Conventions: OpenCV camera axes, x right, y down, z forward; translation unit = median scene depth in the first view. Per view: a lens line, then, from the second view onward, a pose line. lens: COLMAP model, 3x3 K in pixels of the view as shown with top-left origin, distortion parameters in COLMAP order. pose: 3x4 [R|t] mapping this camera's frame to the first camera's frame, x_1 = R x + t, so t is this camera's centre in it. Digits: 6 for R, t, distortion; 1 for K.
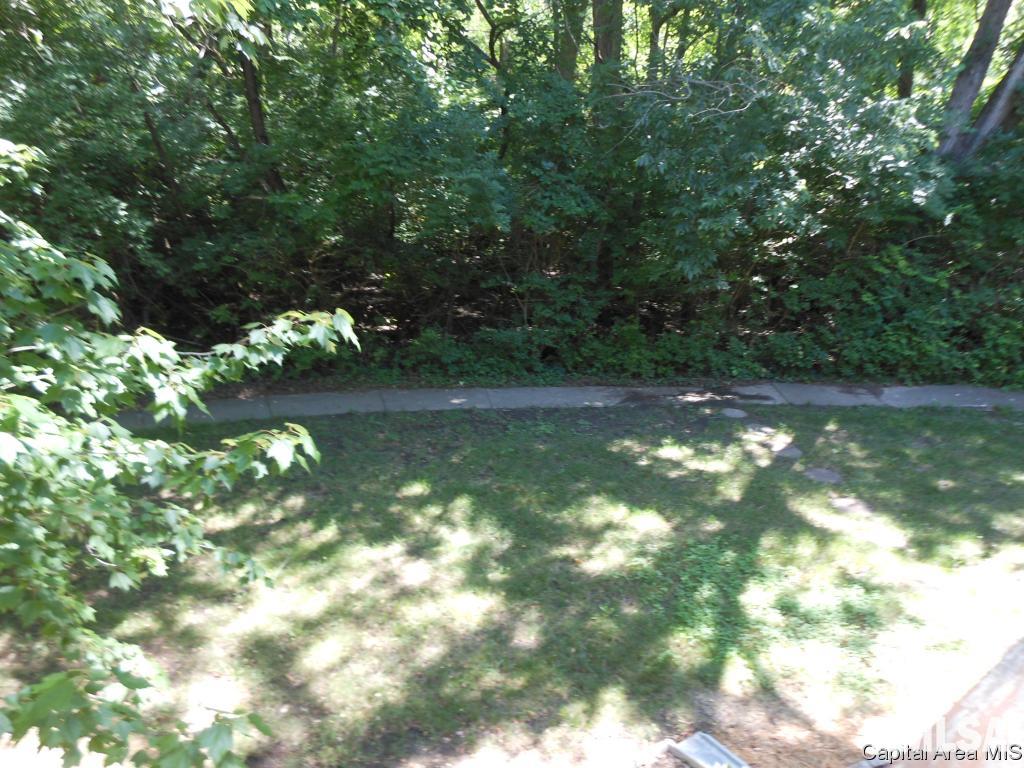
lens RADIAL K [[733.9, 0, 518.1], [0, 733.9, 385.6], [0, 0, 1]] dist [0.050056, -0.016693]
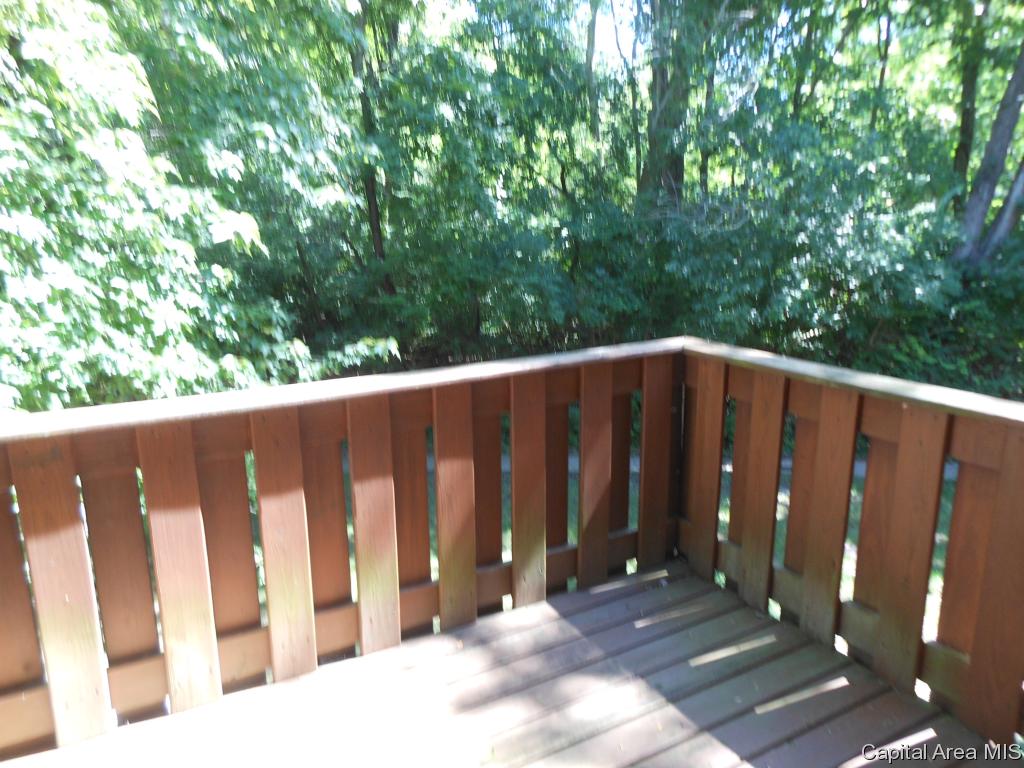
lens RADIAL K [[733.9, 0, 538.5], [0, 733.9, 387.9], [0, 0, 1]] dist [0.050056, -0.016693]
pose [[0.992152, 0.004496, -0.124959, 0.099820], [-0.022066, 0.989965, -0.139579, 0.073992], [0.123077, 0.141240, 0.982295, -0.216238]]
